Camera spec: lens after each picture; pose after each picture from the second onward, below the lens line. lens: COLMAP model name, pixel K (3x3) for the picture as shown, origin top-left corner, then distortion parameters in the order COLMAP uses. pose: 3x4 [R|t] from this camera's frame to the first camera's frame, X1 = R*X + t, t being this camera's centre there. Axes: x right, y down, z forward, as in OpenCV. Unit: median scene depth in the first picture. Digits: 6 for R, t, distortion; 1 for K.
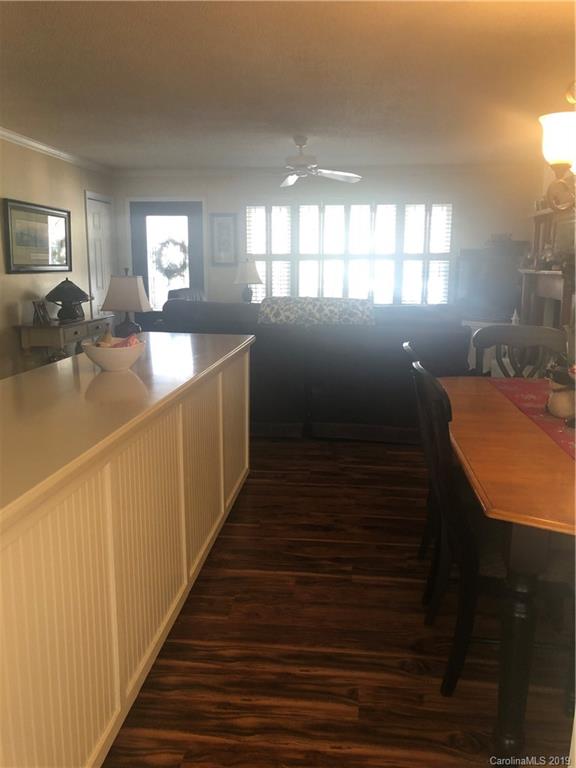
lens RADIAL K [[625.5, 0, 288.0], [0, 625.5, 384.0], [0, 0, 1]] dist [-0.010384, -0.007816]
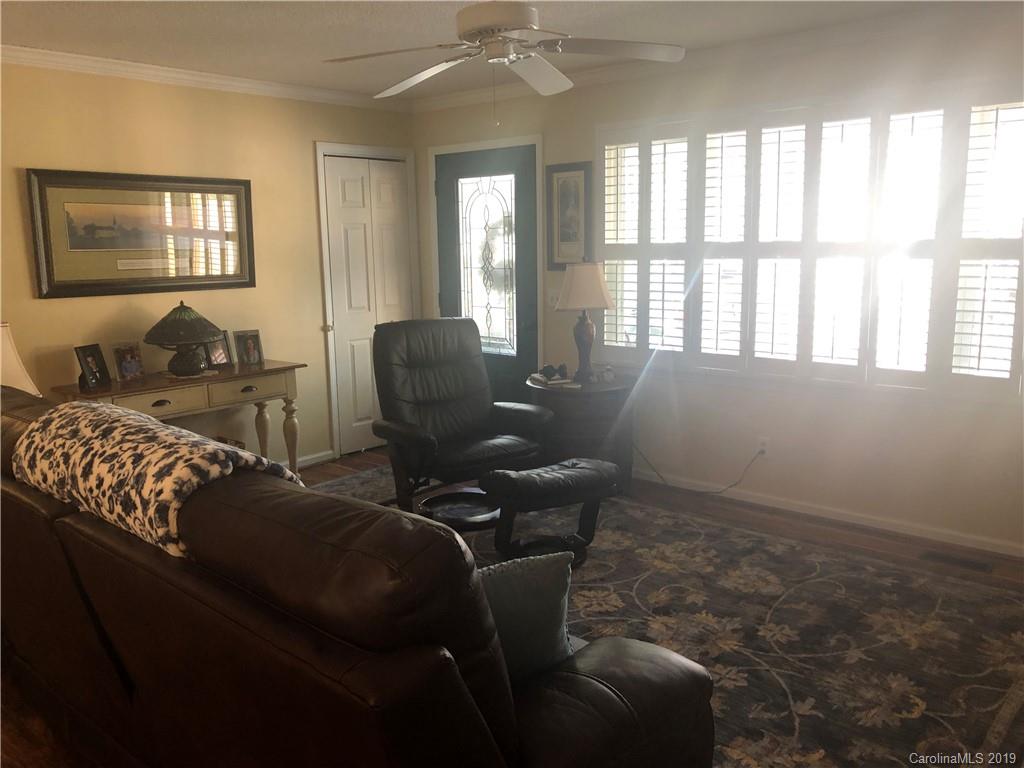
lens RADIAL K [[834.0, 0, 512.0], [0, 834.0, 384.0], [0, 0, 1]] dist [-0.010384, -0.007816]
pose [[0.813747, 0.076995, -0.576097, 0.254987], [-0.089563, 0.995959, 0.006600, -0.100417], [0.574277, 0.046226, 0.817355, 0.444606]]
